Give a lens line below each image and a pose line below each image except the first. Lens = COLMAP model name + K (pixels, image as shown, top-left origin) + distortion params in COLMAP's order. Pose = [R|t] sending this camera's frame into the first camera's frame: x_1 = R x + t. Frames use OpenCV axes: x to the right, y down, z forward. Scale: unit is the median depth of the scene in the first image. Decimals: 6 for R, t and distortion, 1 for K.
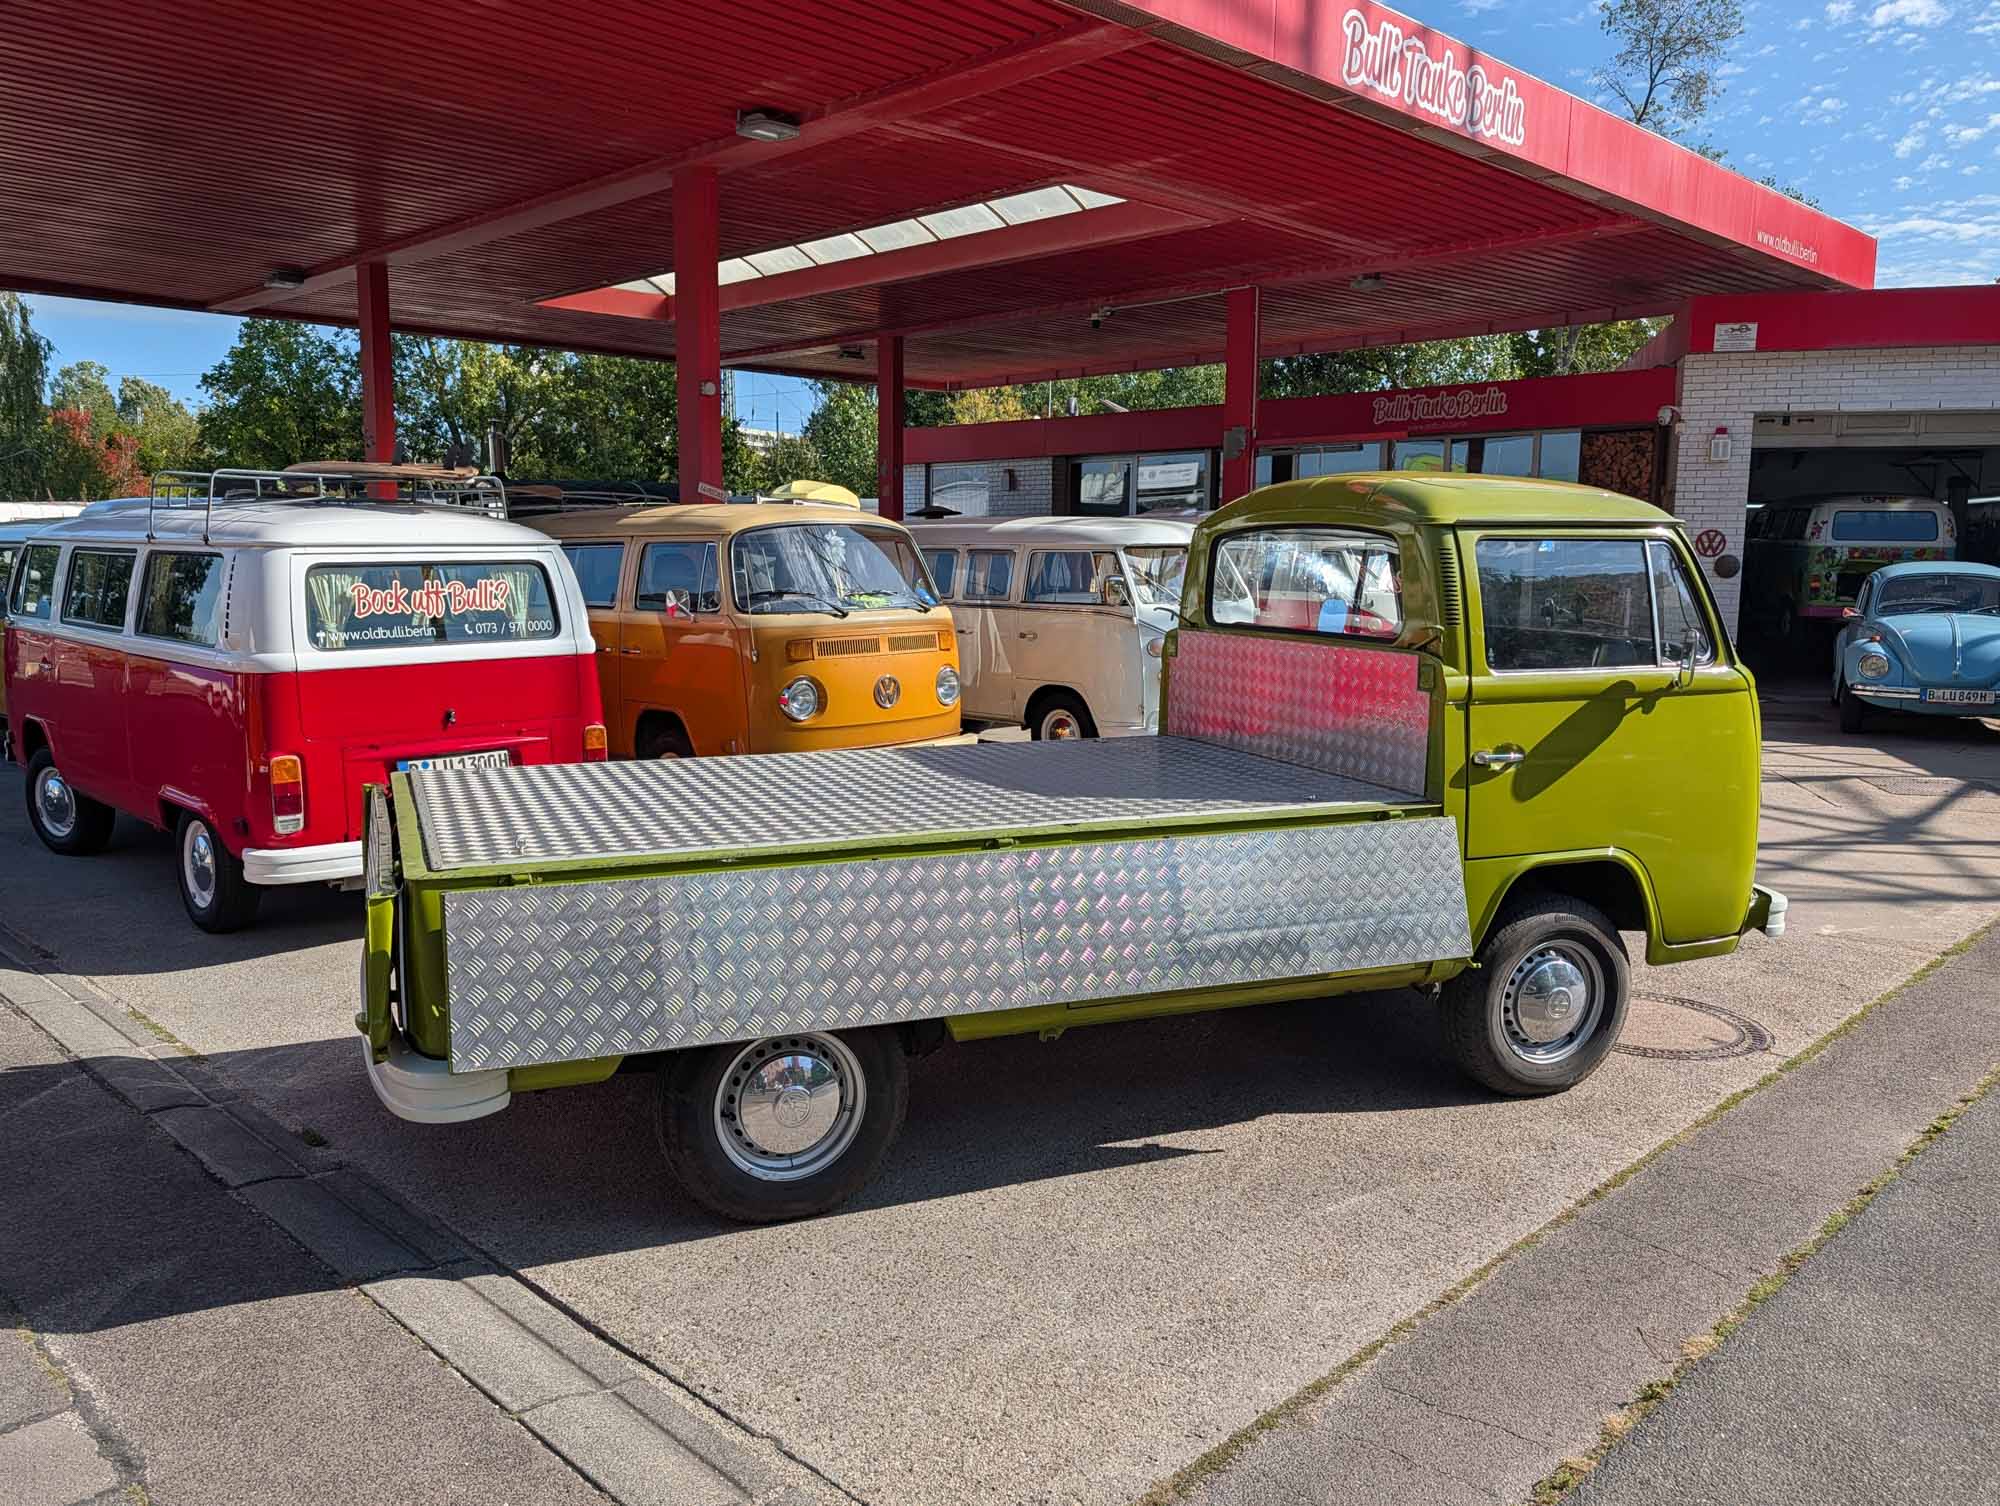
lens RADIAL K [[1445.0, 0, 1005.2], [0, 1445.0, 745.9], [0, 0, 1]] dist [0.011026, -0.002984]
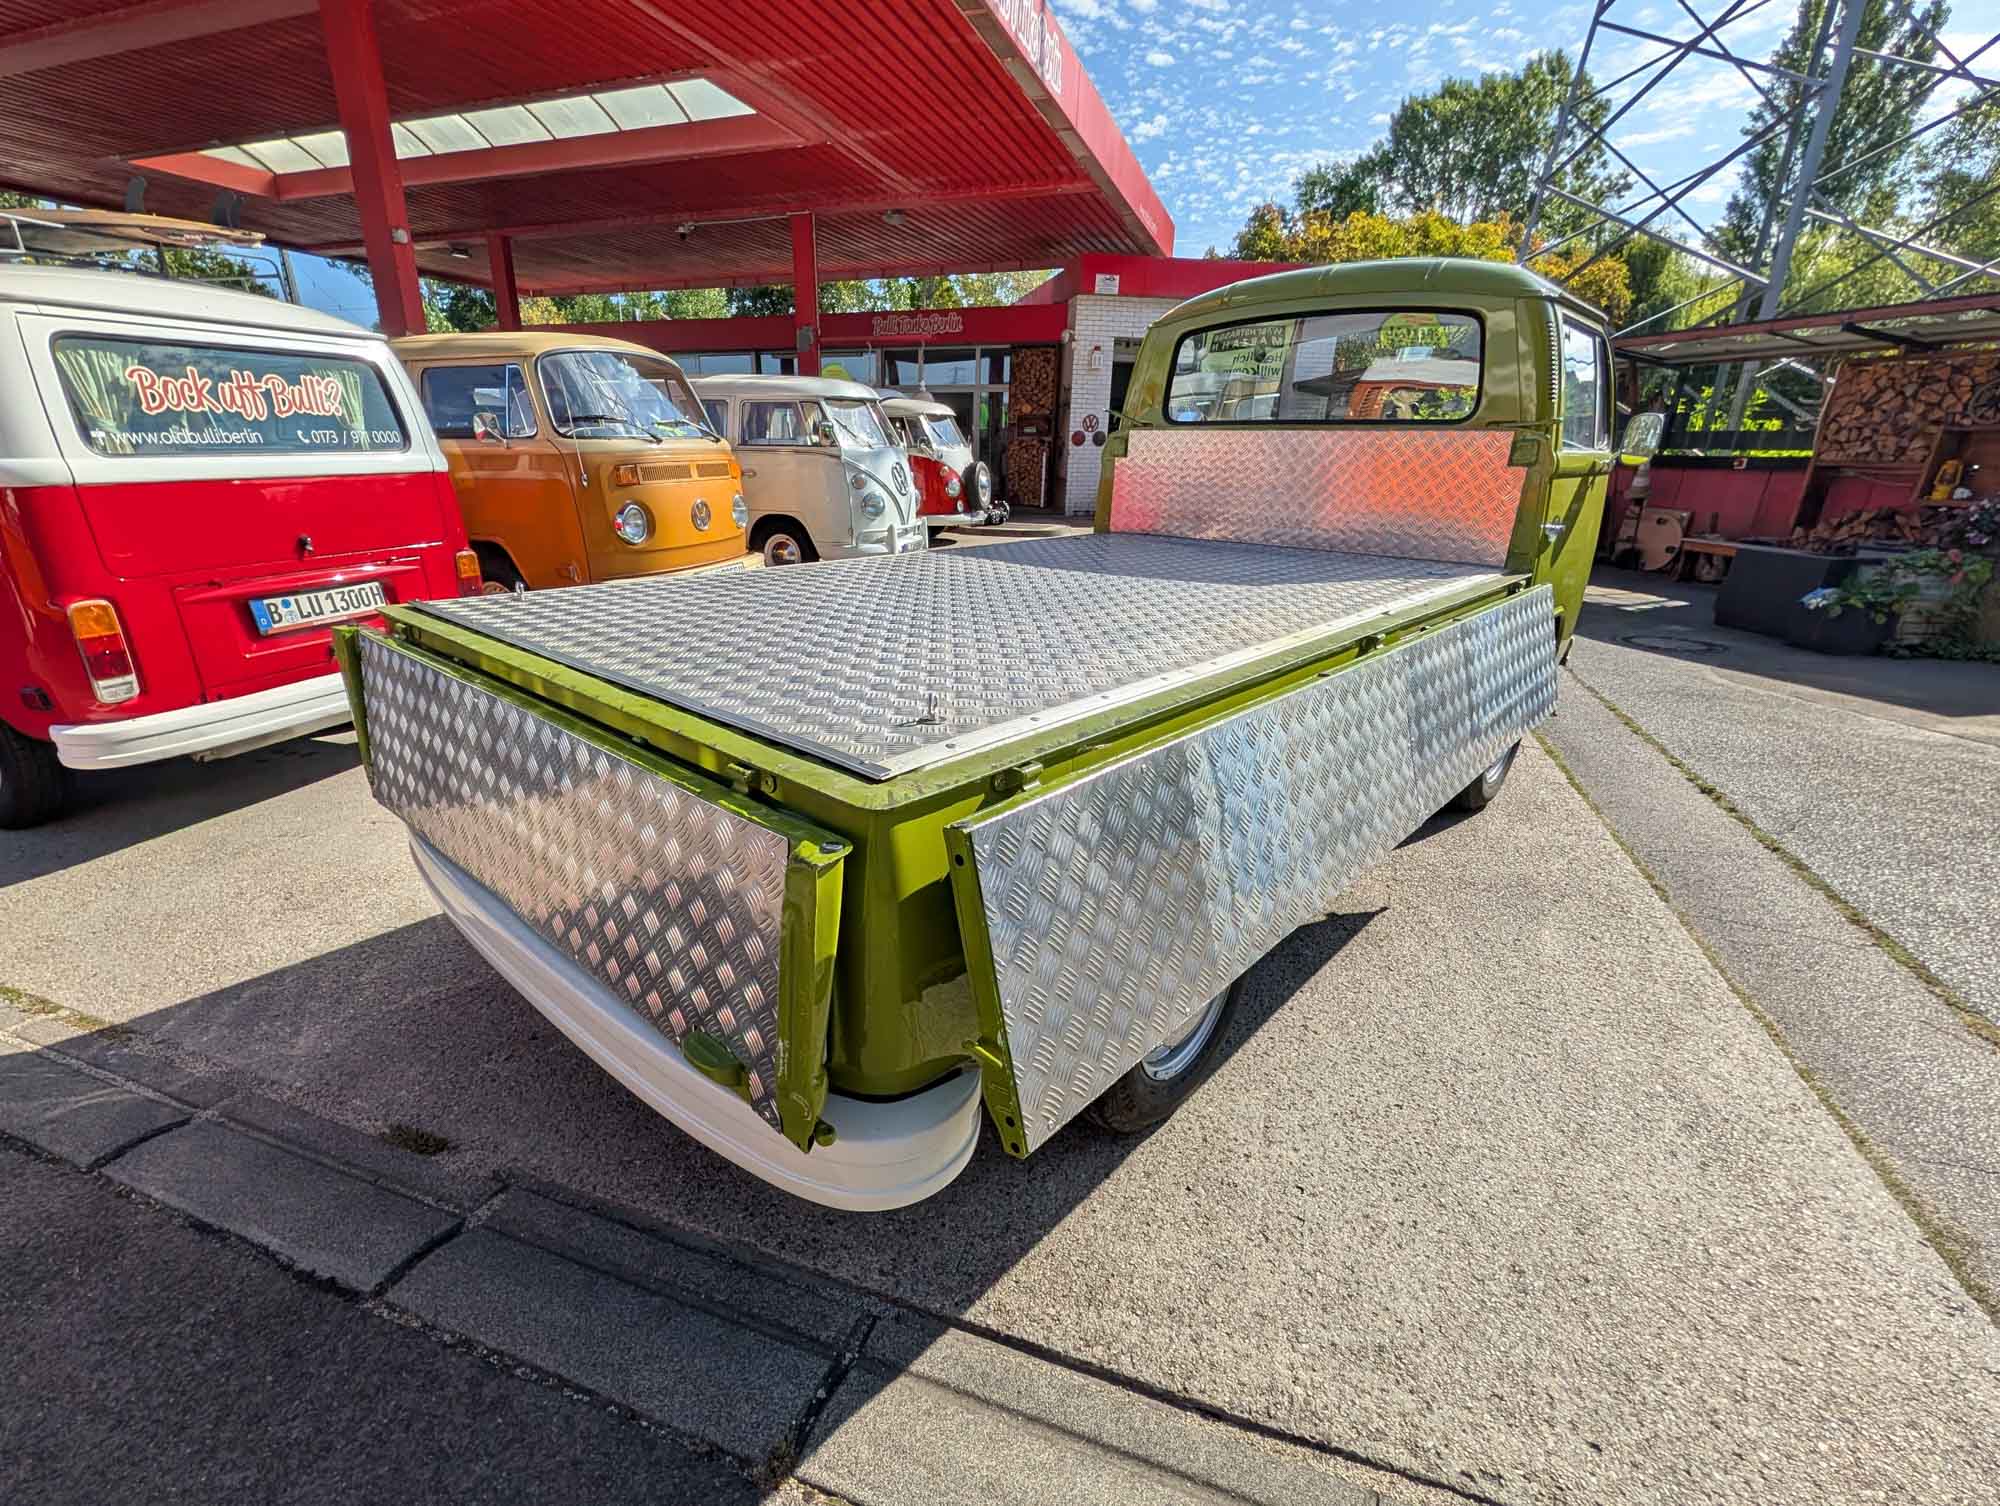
lens RADIAL K [[872.5, 0, 976.0], [0, 872.5, 775.0], [0, 0, 1]] dist [-0.004801, 0.001015]
pose [[0.913599, -0.137763, 0.382568, -0.238429], [0.044795, 0.969230, 0.242047, 0.005392], [-0.404142, -0.203997, 0.891658, 0.356274]]
